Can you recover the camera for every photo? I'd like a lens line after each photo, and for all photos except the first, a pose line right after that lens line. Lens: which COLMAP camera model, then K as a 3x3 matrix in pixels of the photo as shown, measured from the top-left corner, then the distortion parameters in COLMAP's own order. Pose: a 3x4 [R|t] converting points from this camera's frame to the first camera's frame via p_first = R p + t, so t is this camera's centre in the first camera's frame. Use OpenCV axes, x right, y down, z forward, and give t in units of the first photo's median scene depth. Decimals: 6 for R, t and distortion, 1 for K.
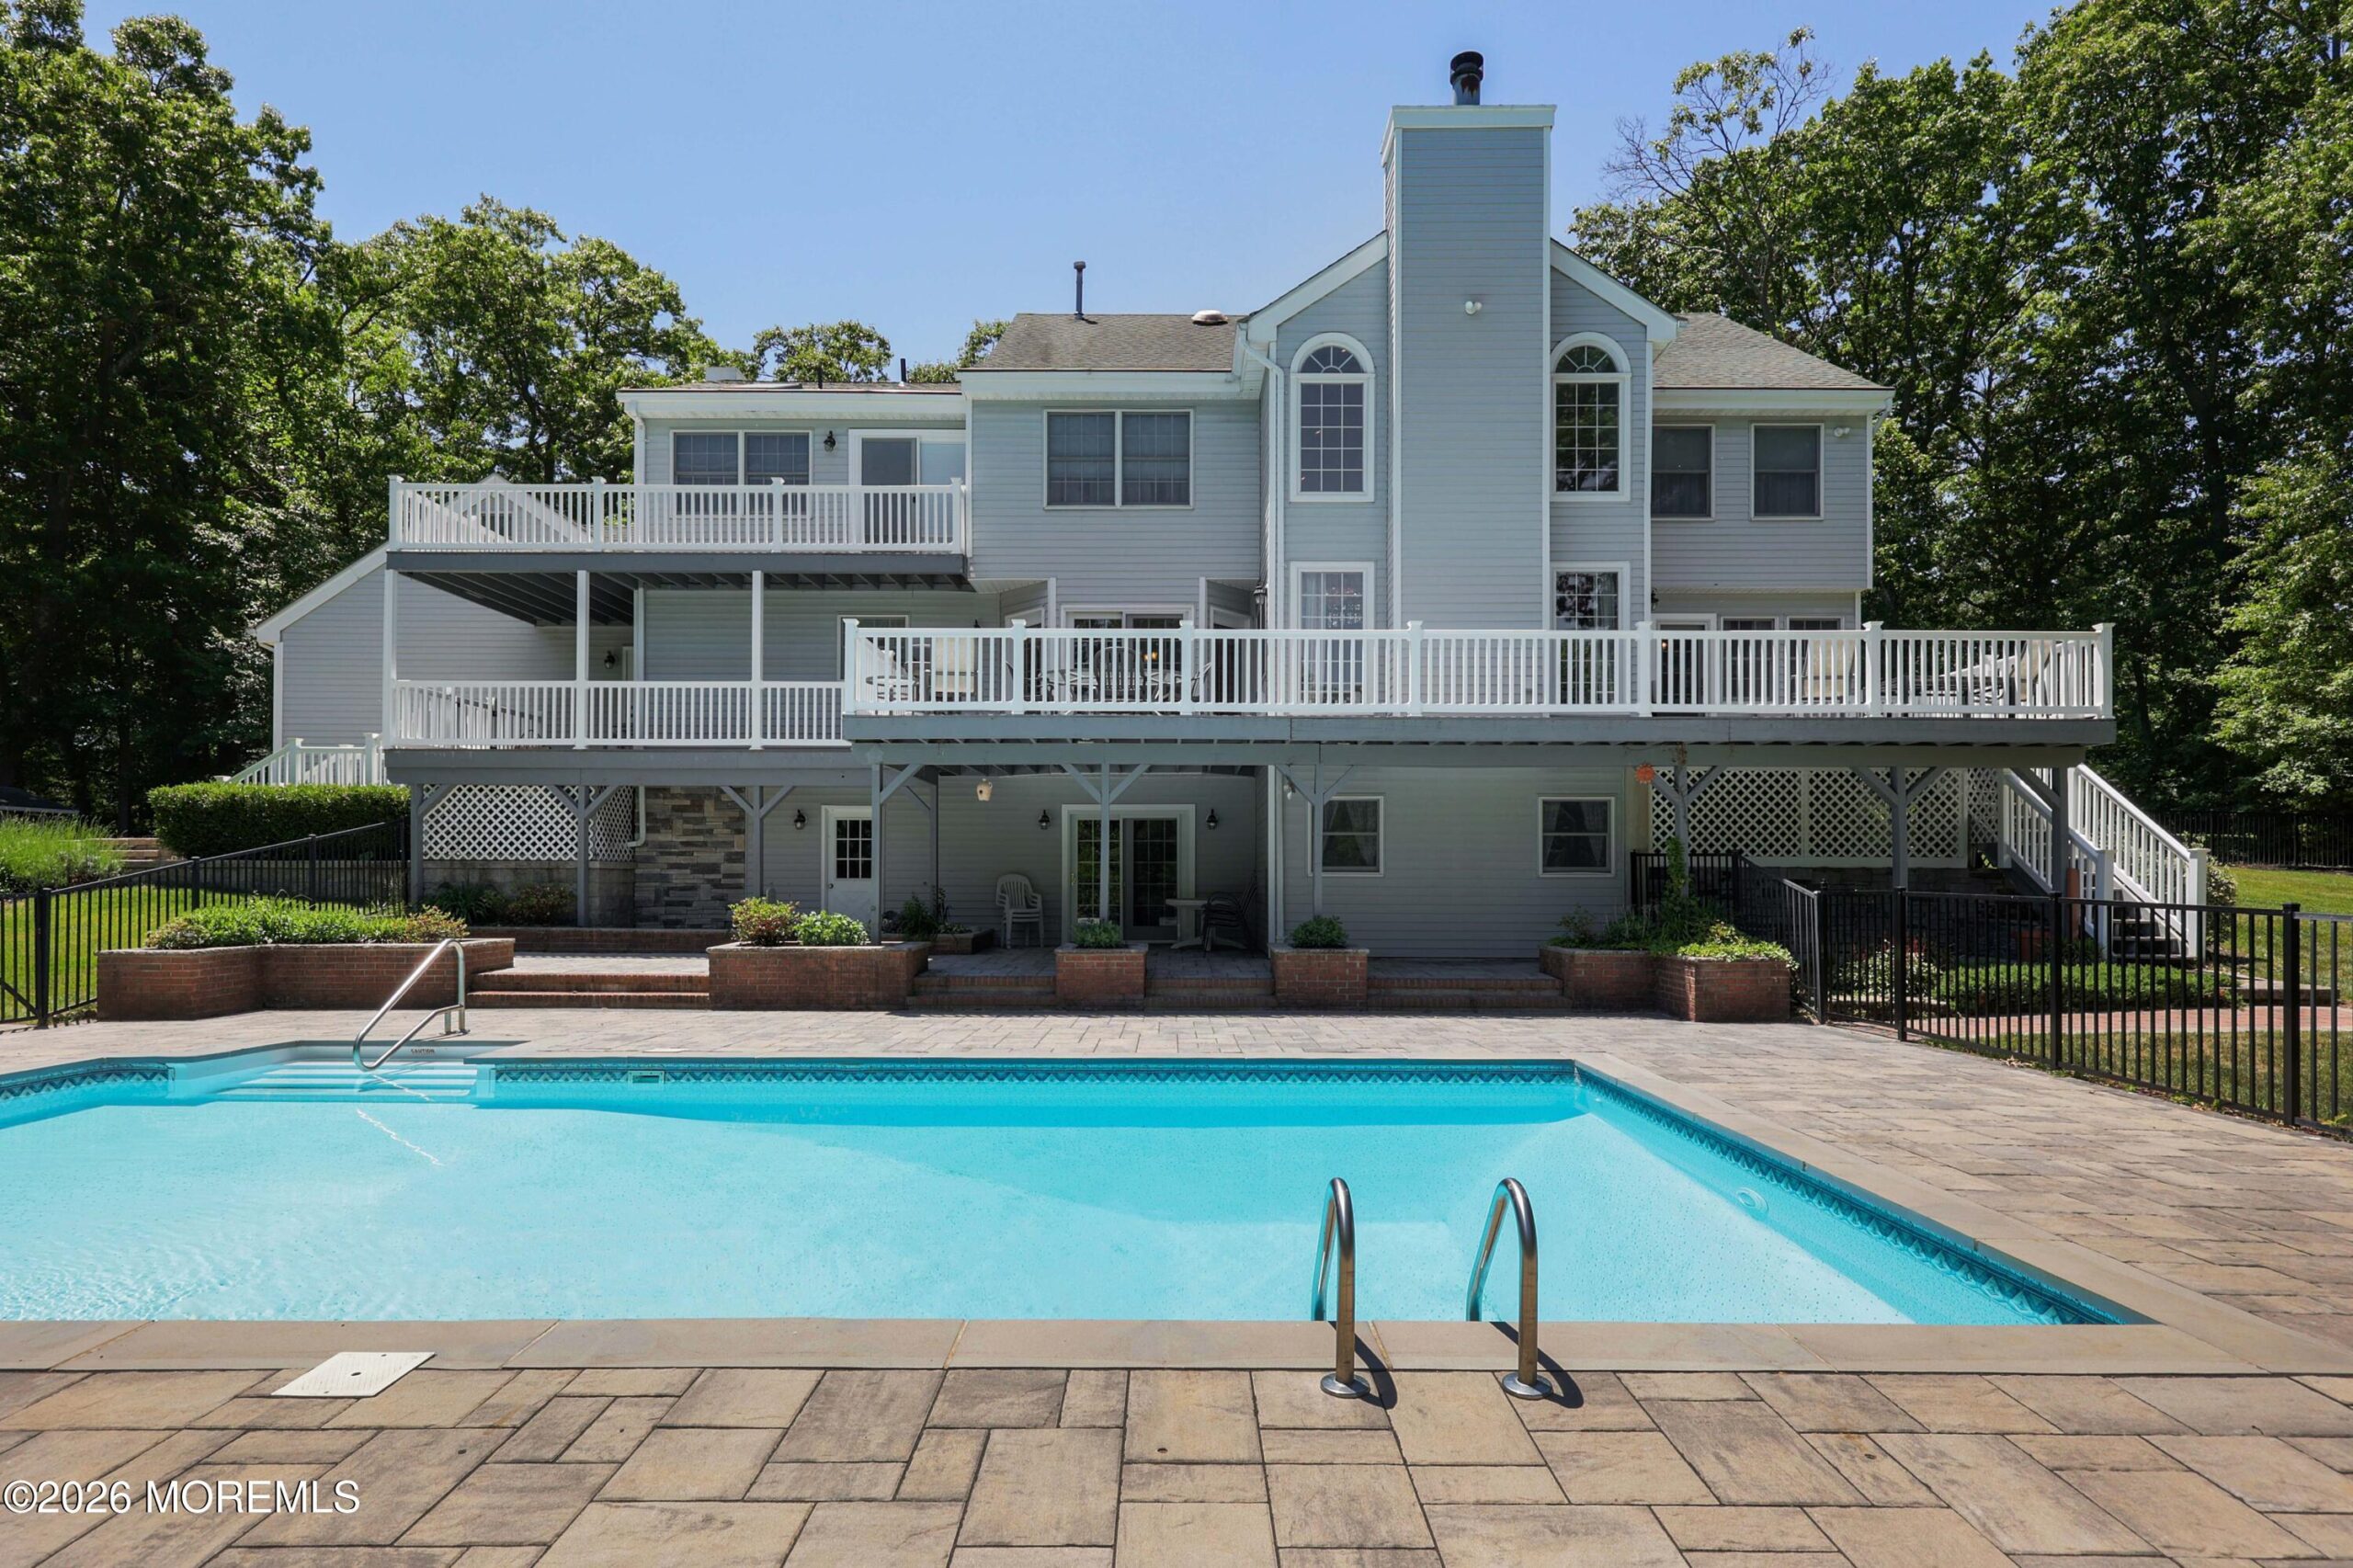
lens RADIAL K [[1220.2, 0, 1201.4], [0, 1220.2, 875.1], [0, 0, 1]] dist [0.004989, 0.001137]
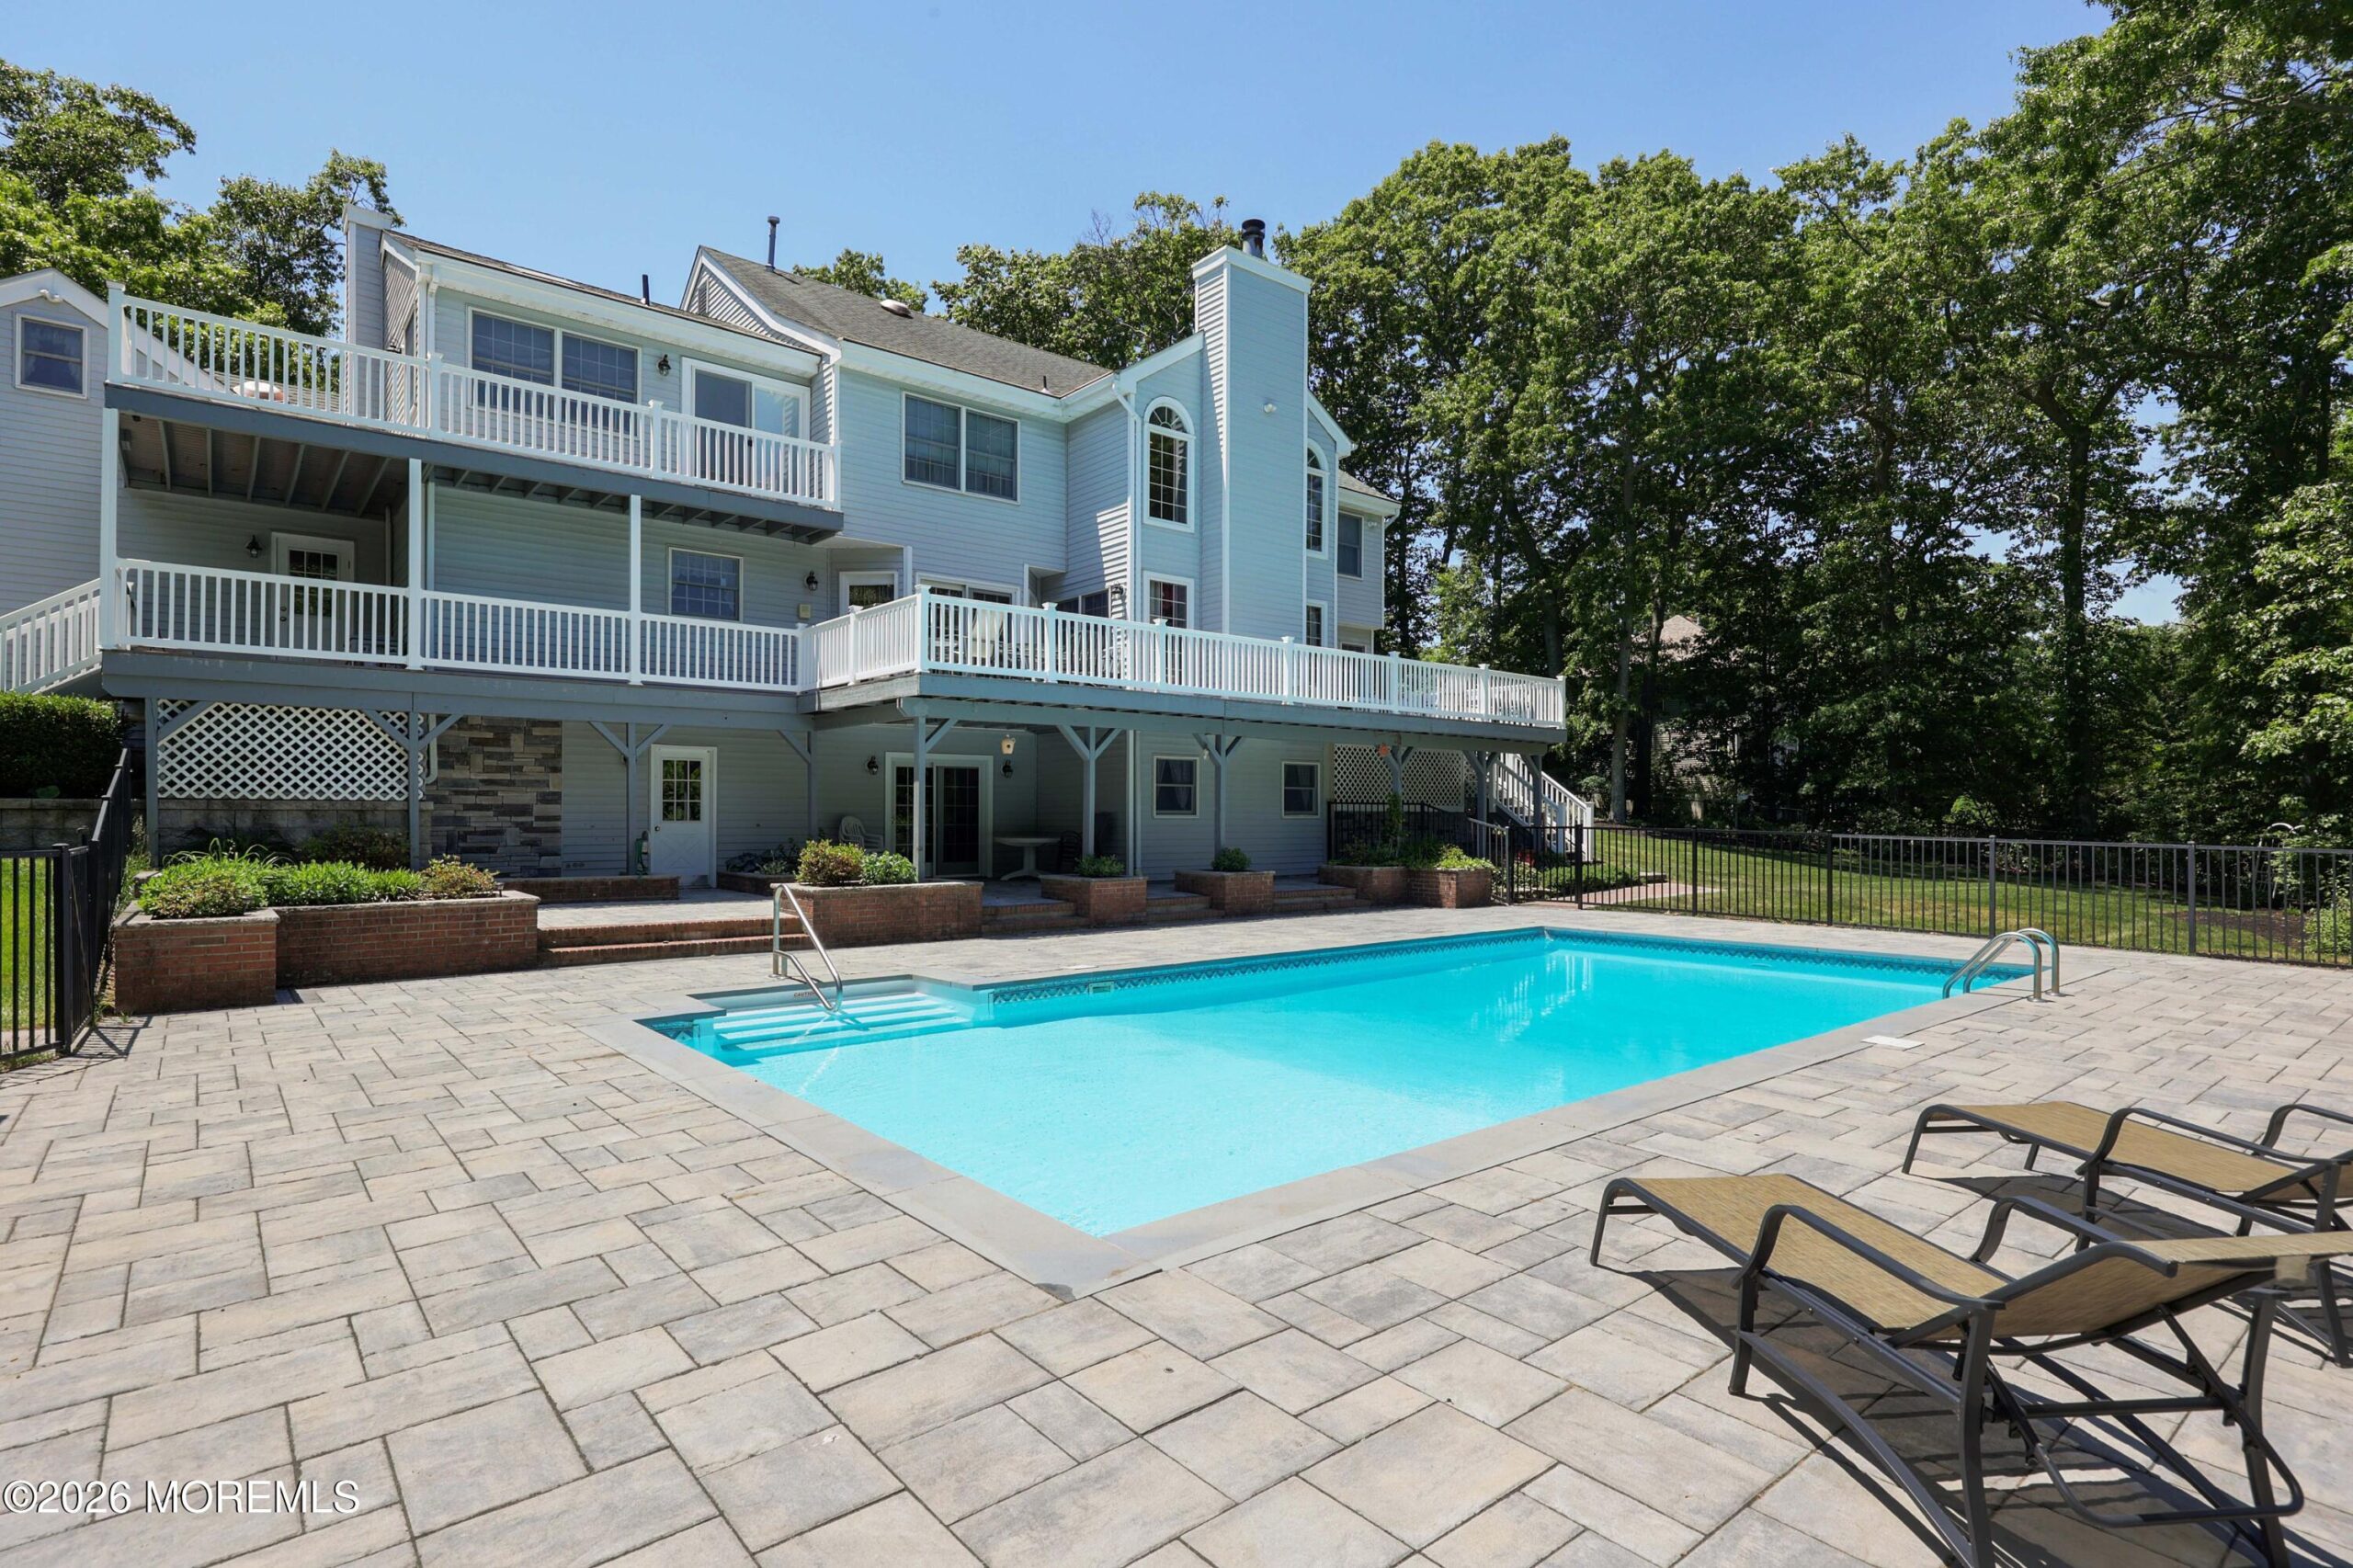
lens RADIAL K [[1172.7, 0, 1183.3], [0, 1172.7, 820.1], [0, 0, 1]] dist [-0.000677, 0.001408]
pose [[0.767727, -0.003072, 0.640770, -0.614593], [-0.000734, 0.999984, 0.005673, -0.003540], [-0.640777, -0.004826, 0.767712, 0.032194]]
